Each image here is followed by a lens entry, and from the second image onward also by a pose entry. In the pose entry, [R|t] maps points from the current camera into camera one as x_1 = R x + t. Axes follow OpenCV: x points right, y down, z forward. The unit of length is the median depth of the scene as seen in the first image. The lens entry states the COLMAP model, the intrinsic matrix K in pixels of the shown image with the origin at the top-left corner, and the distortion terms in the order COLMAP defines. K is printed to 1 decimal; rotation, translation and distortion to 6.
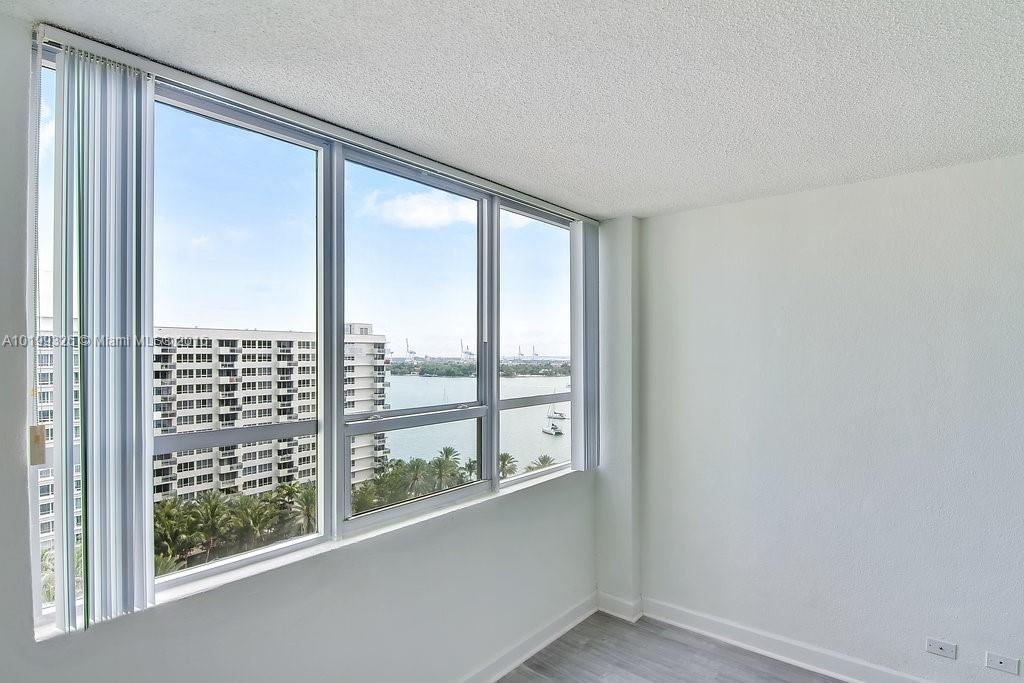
lens RADIAL K [[526.3, 0, 513.0], [0, 526.3, 356.0], [0, 0, 1]] dist [-0.023814, -0.000124]
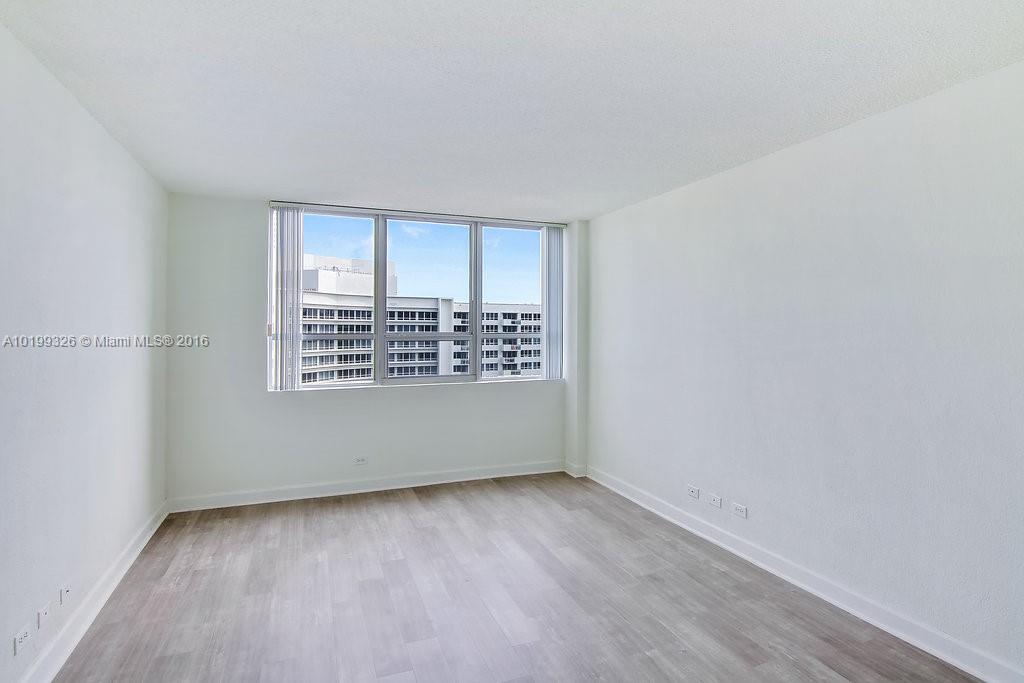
lens RADIAL K [[522.7, 0, 516.4], [0, 522.7, 332.6], [0, 0, 1]] dist [0.000259, -0.000003]
pose [[0.877905, 0.008256, -0.478764, 0.195263], [-0.004380, 0.999948, 0.009213, 0.013430], [0.478815, -0.005991, 0.877895, -0.111385]]
